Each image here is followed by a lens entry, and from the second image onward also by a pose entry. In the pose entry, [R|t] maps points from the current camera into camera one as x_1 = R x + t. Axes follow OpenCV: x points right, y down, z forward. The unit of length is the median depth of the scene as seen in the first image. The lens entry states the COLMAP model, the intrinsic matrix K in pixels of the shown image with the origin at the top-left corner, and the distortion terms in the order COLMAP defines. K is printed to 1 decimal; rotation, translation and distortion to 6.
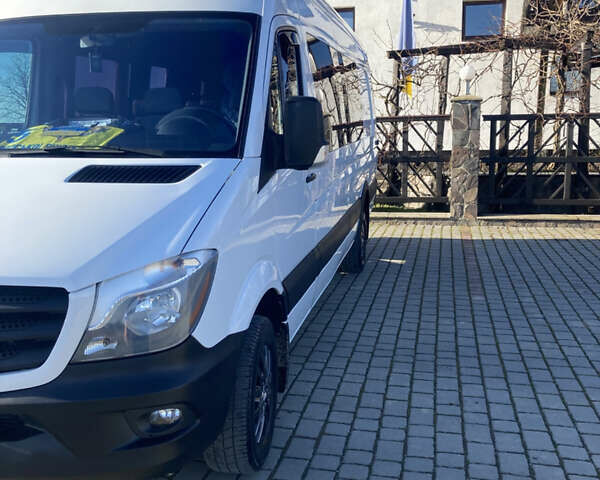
lens RADIAL K [[600.9, 0, 300.0], [0, 600.9, 240.6], [0, 0, 1]] dist [-0.002316, 0.000000]
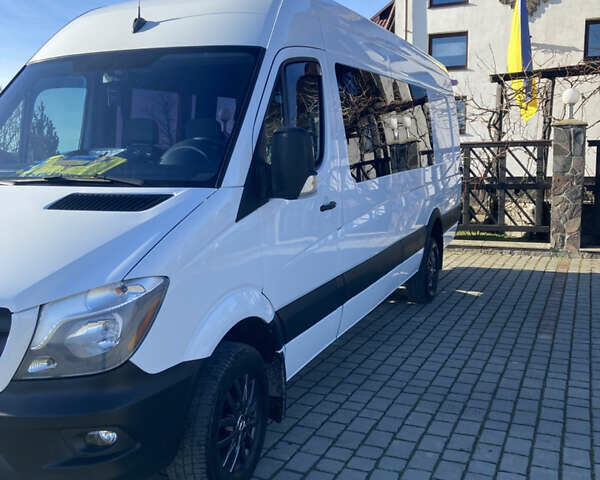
lens RADIAL K [[600.9, 0, 299.0], [0, 600.9, 237.8], [0, 0, 1]] dist [-0.002316, 0.000000]
pose [[0.982648, 0.025691, -0.183691, 0.182203], [-0.033900, 0.998555, -0.041693, -0.011605], [0.182355, 0.047197, 0.982099, 0.020854]]
